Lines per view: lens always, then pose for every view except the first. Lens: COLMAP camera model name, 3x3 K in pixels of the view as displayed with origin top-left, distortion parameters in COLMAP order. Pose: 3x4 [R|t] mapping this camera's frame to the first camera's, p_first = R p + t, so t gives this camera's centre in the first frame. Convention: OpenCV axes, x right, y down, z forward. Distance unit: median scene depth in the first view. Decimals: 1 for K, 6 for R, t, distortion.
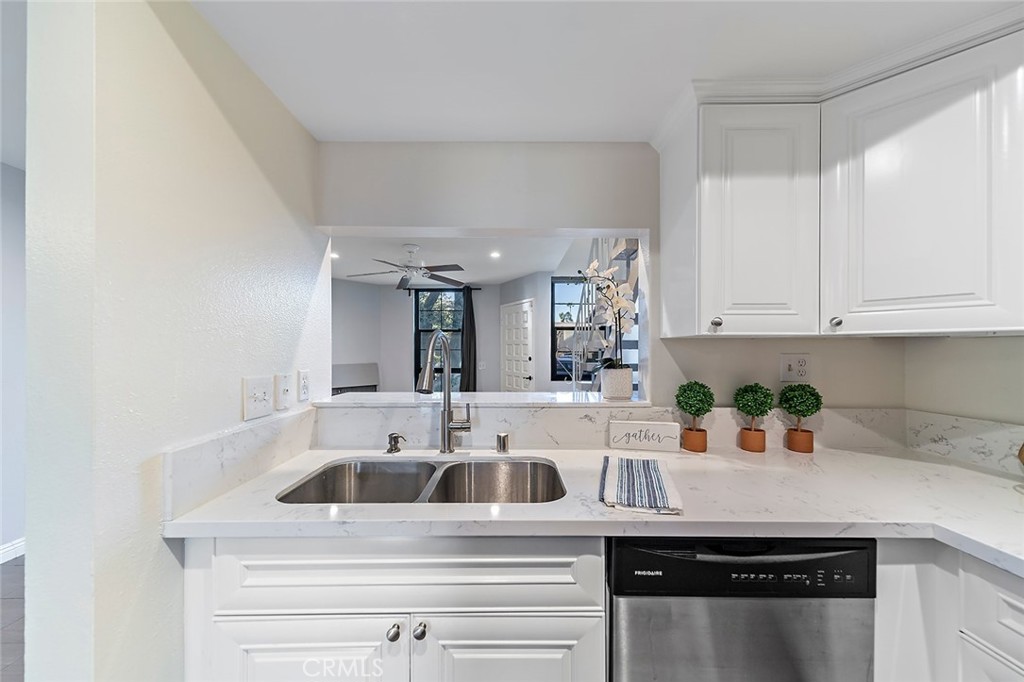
lens RADIAL K [[360.6, 0, 512.3], [0, 360.6, 346.2], [0, 0, 1]] dist [-0.000110, -0.000244]
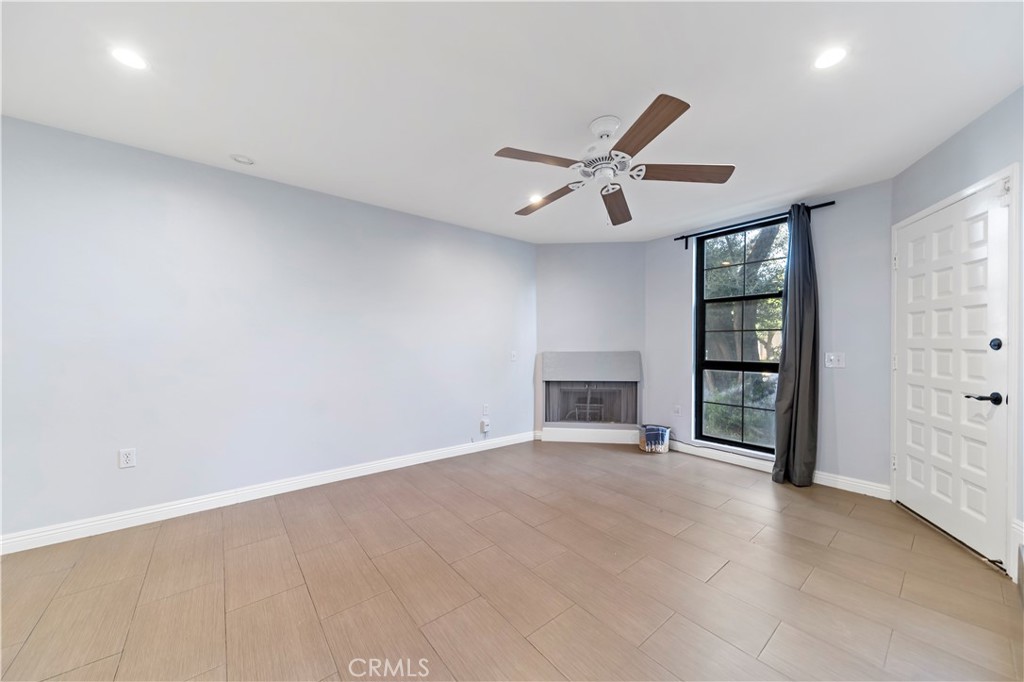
lens RADIAL K [[360.6, 0, 512.3], [0, 360.6, 346.2], [0, 0, 1]] dist [-0.000110, -0.000244]
pose [[0.616676, 0.002894, -0.787211, 0.030436], [0.019107, 0.999644, 0.018643, 0.018183], [0.786985, -0.026538, 0.616401, 0.372950]]
